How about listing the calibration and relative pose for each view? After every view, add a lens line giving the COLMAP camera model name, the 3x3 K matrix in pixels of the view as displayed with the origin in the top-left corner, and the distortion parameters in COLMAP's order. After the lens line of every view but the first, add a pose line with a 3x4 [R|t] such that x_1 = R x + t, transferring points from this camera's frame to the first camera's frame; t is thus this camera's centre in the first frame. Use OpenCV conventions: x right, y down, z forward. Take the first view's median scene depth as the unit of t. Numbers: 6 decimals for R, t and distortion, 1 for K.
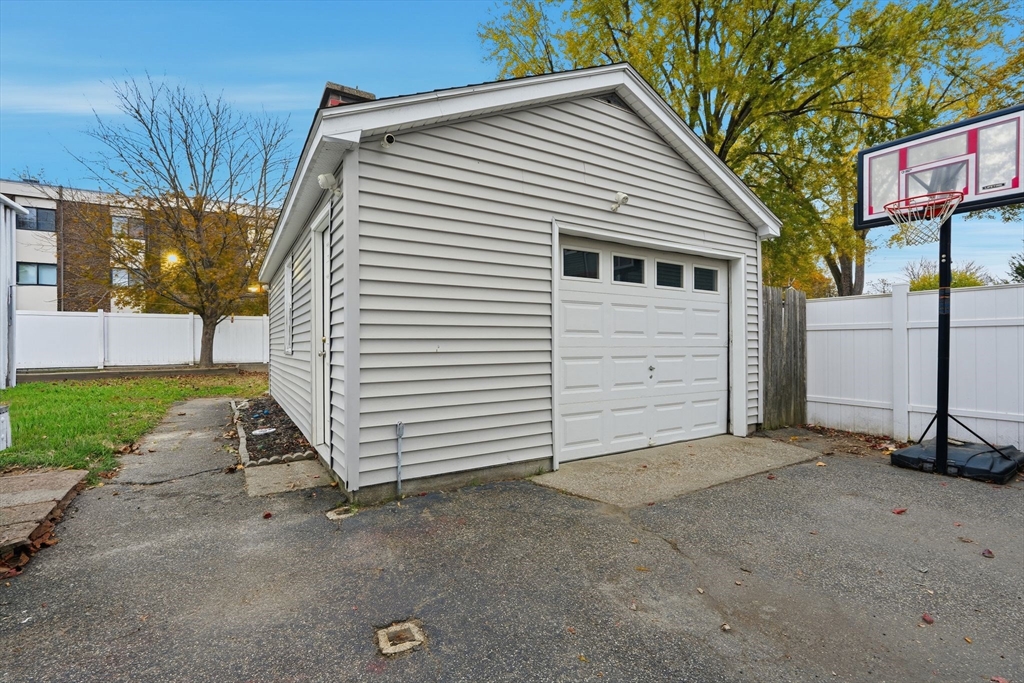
lens RADIAL K [[449.9, 0, 514.5], [0, 449.9, 342.0], [0, 0, 1]] dist [-0.004734, 0.001974]
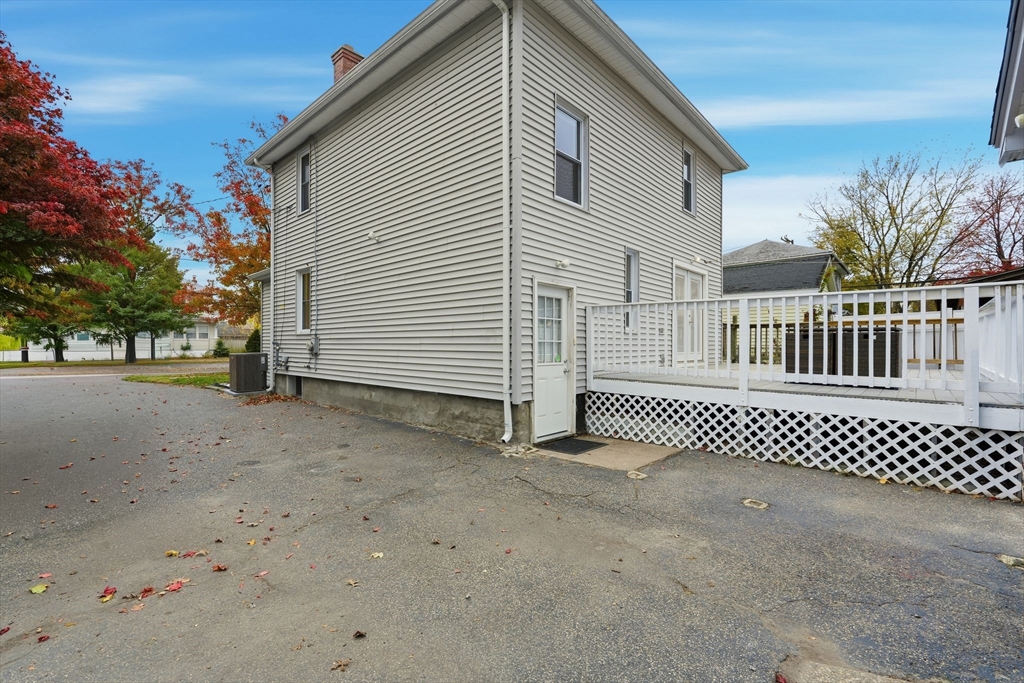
lens RADIAL K [[449.9, 0, 508.7], [0, 449.9, 347.8], [0, 0, 1]] dist [-0.004734, 0.001974]
pose [[-0.960686, 0.000237, -0.277637, 1.036624], [0.001875, 0.999982, -0.005636, -0.059637], [0.277630, -0.005935, -0.960670, 1.917355]]
